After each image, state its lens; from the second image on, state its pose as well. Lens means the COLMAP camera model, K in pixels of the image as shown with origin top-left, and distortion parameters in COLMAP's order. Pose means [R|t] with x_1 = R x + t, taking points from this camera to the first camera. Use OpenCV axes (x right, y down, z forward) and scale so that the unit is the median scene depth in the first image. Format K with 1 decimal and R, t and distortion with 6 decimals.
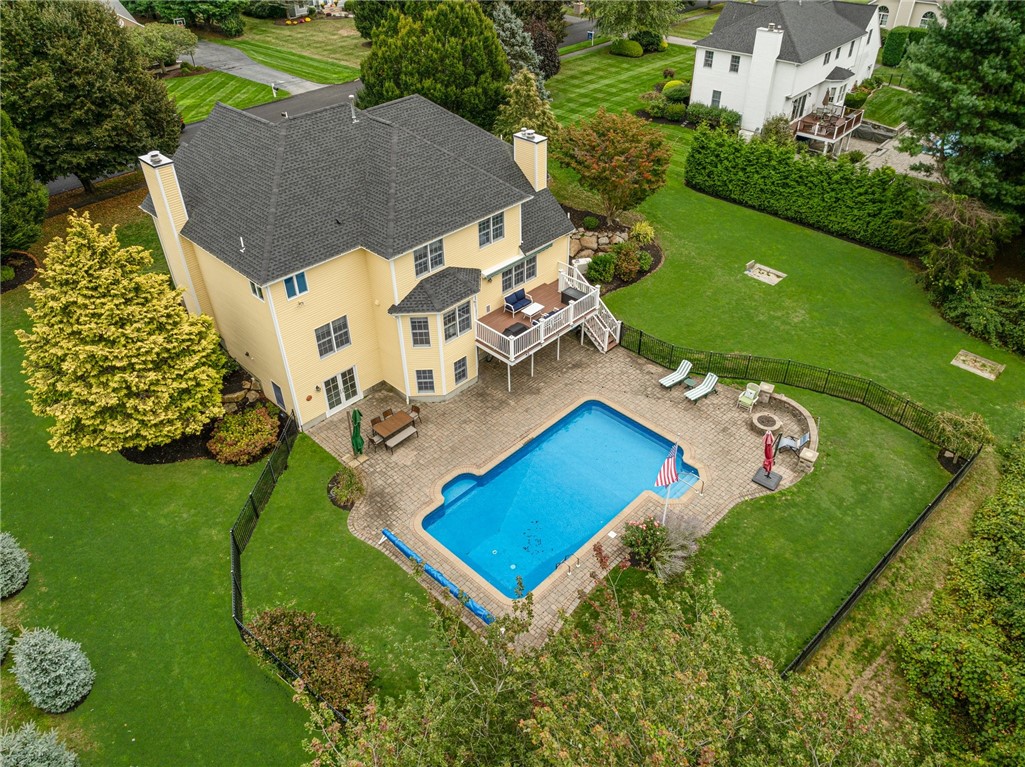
lens RADIAL K [[755.6, 0, 531.3], [0, 755.6, 380.6], [0, 0, 1]] dist [-0.032282, -0.009789]
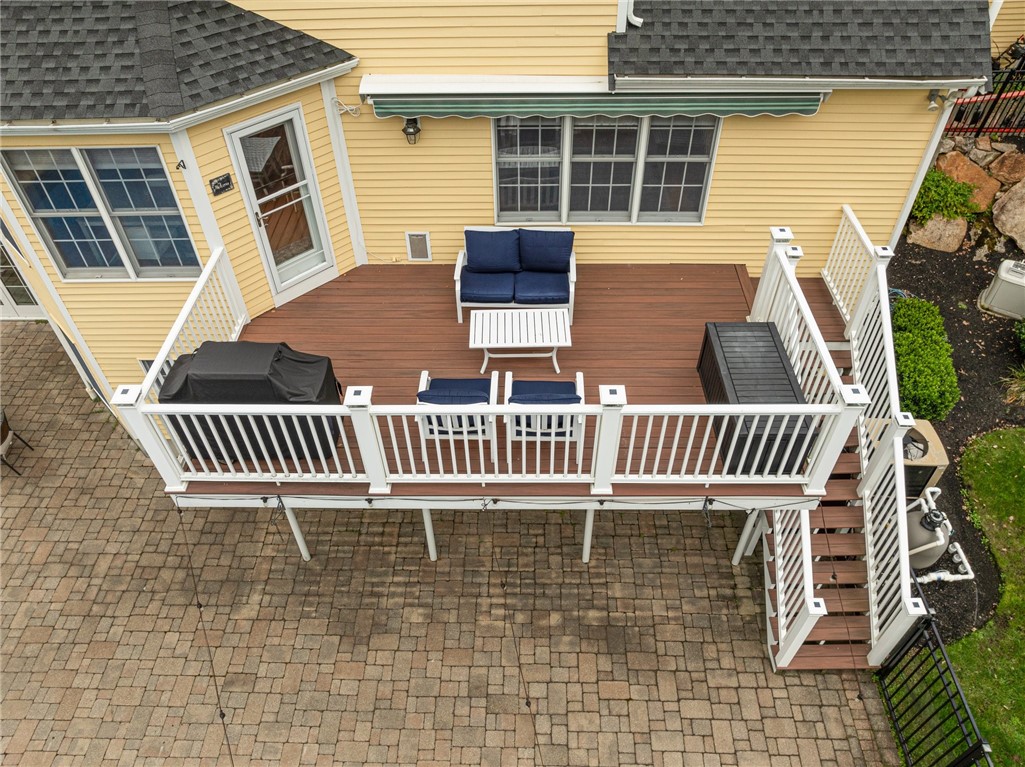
lens RADIAL K [[755.6, 0, 509.0], [0, 755.6, 397.3], [0, 0, 1]] dist [-0.032282, -0.009789]
pose [[0.668262, 0.517792, -0.534151, 0.136845], [-0.437471, 0.854267, 0.280797, -0.147050], [0.601702, 0.046029, 0.797393, 0.876667]]
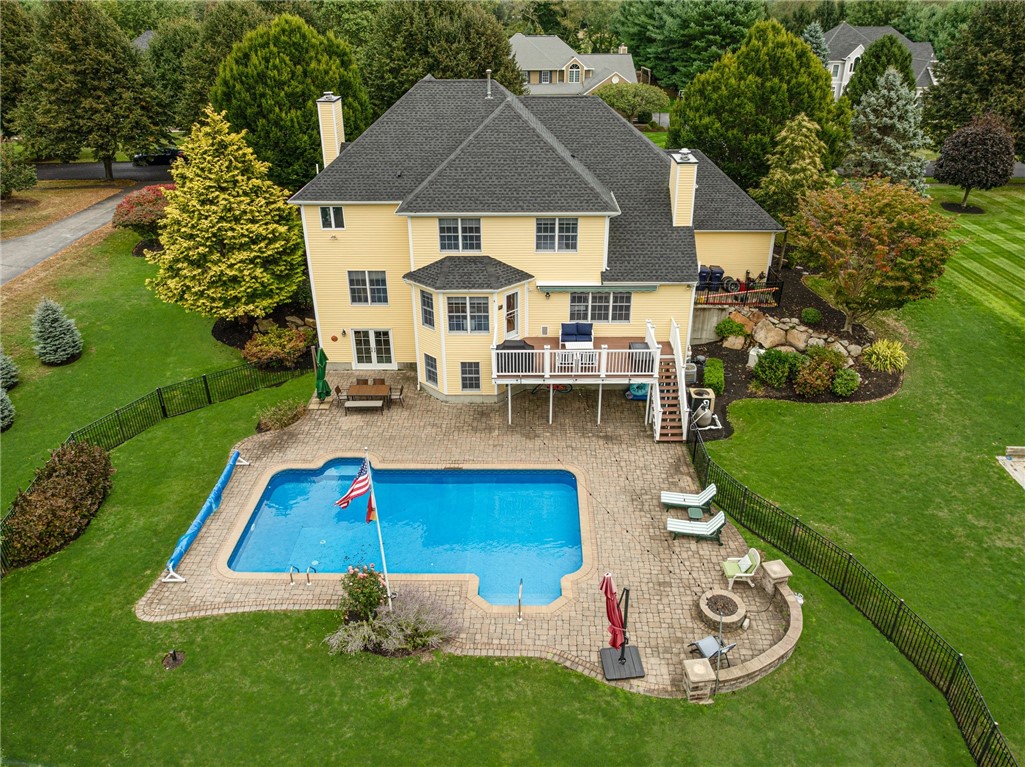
lens RADIAL K [[755.6, 0, 505.4], [0, 755.6, 388.4], [0, 0, 1]] dist [-0.032282, -0.009789]
pose [[0.663694, 0.344046, -0.664186, 0.534519], [-0.440950, 0.897207, 0.024126, -0.040905], [0.604213, 0.276860, 0.747178, 0.385604]]
